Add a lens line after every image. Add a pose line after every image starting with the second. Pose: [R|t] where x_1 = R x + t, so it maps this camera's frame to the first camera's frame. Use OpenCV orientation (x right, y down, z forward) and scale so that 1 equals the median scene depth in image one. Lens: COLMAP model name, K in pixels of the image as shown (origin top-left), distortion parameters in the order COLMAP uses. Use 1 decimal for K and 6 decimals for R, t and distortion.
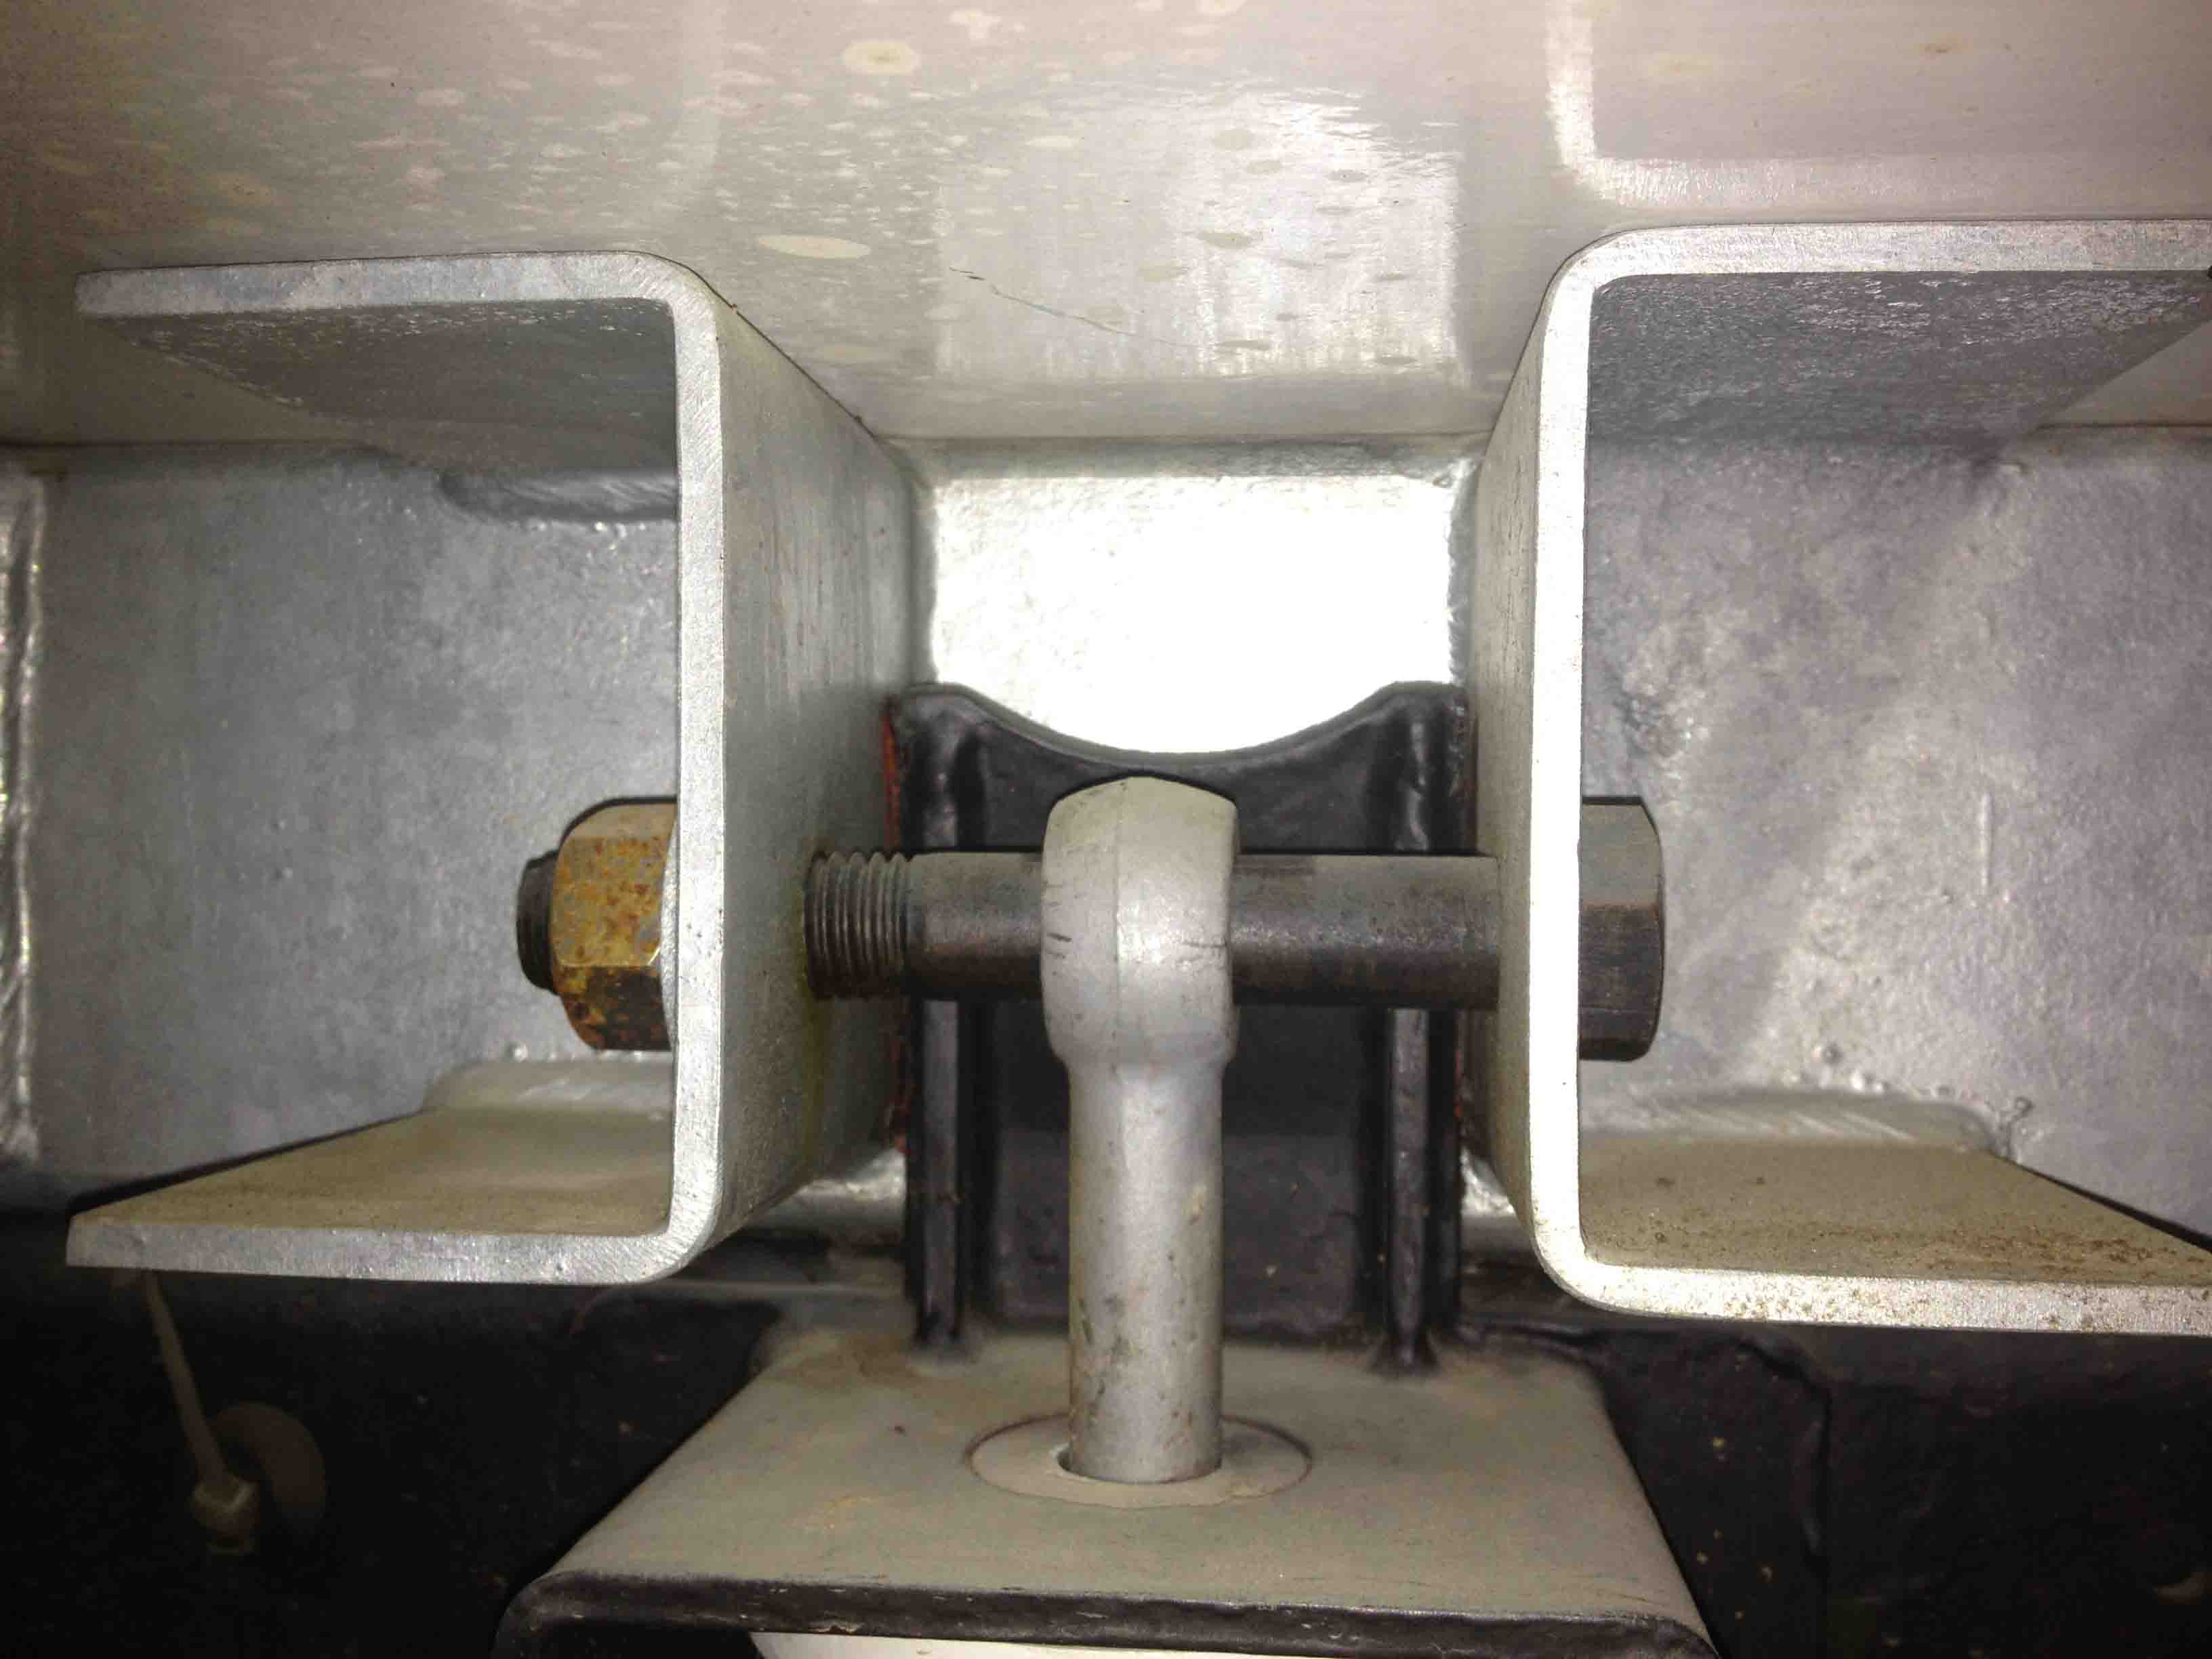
lens RADIAL K [[2194.6, 0, 1106.0], [0, 2194.6, 829.5], [0, 0, 1]] dist [0.119893, -0.345815]
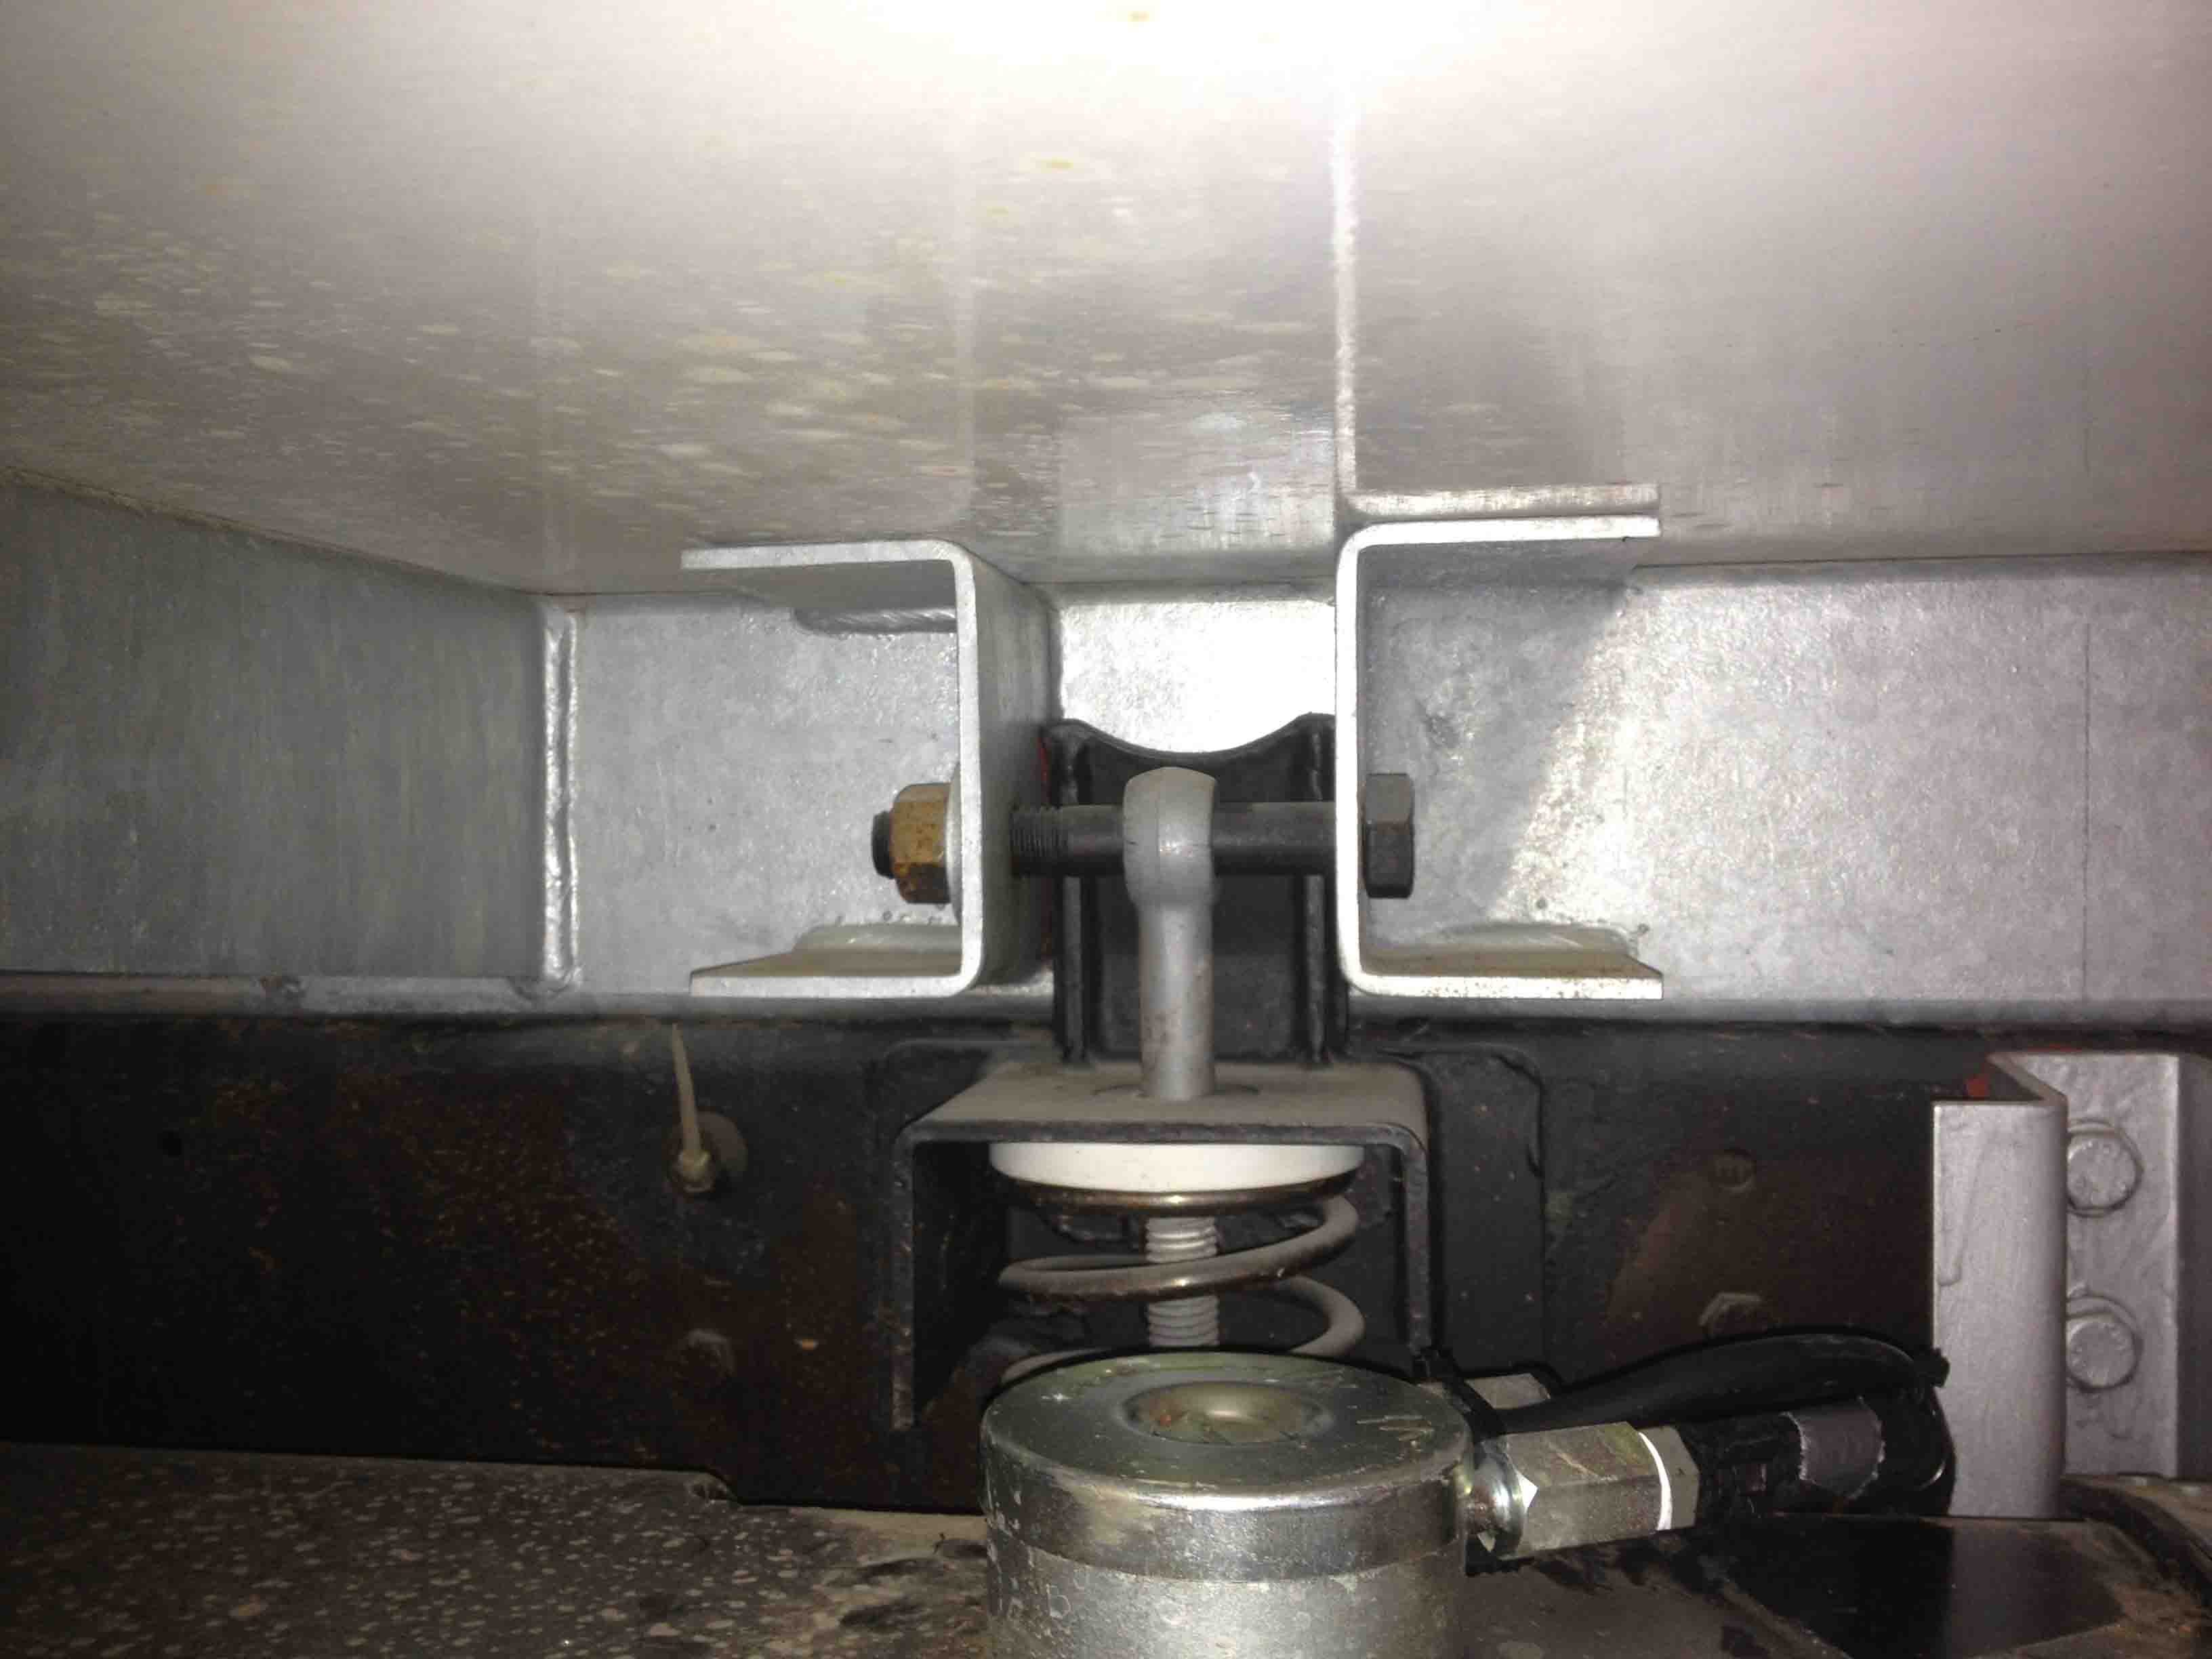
lens RADIAL K [[2194.6, 0, 1106.0], [0, 2194.6, 829.5], [0, 0, 1]] dist [0.119893, -0.345815]
pose [[0.999120, -0.020857, -0.036399, 0.025866], [0.021279, 0.999711, 0.011229, 0.009106], [0.036154, -0.011994, 0.999274, -0.912093]]
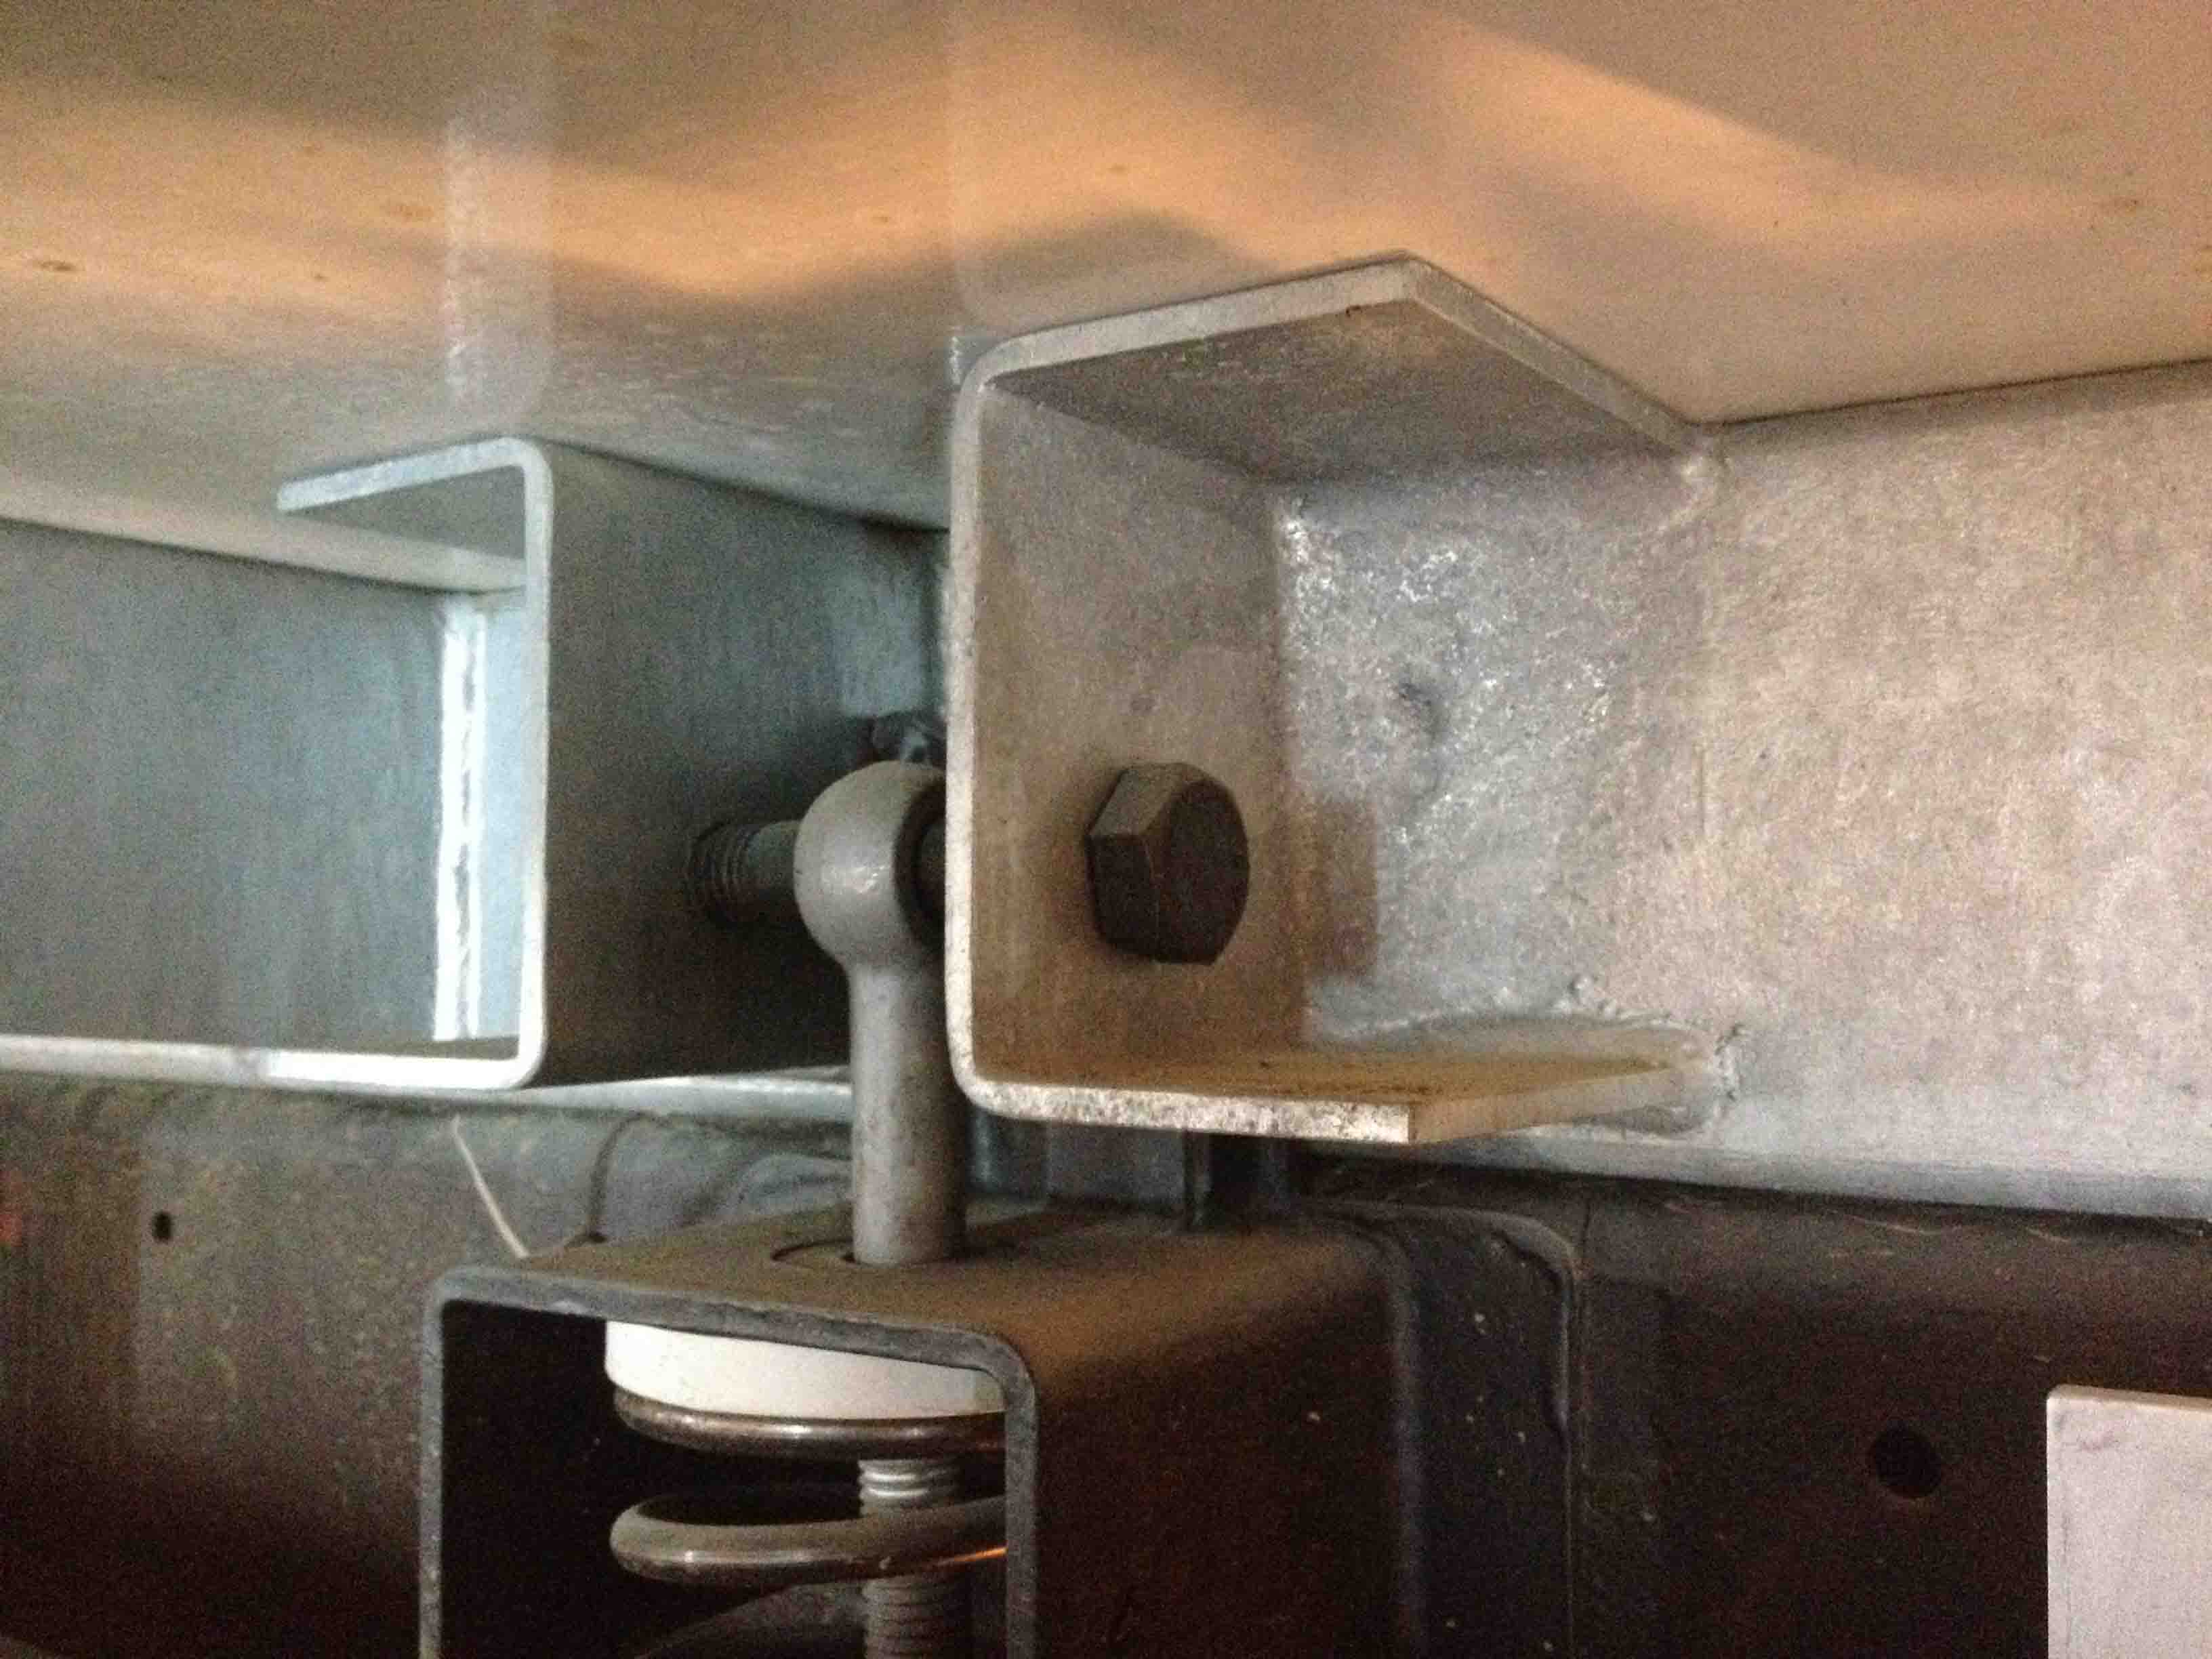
lens RADIAL K [[2200.2, 0, 1006.2], [0, 2200.2, 834.2], [0, 0, 1]] dist [0.113530, -0.309142]
pose [[0.876333, -0.031694, -0.480663, 0.634674], [0.011425, 0.998920, -0.045037, 0.072567], [0.481571, 0.033976, 0.875748, -0.151353]]
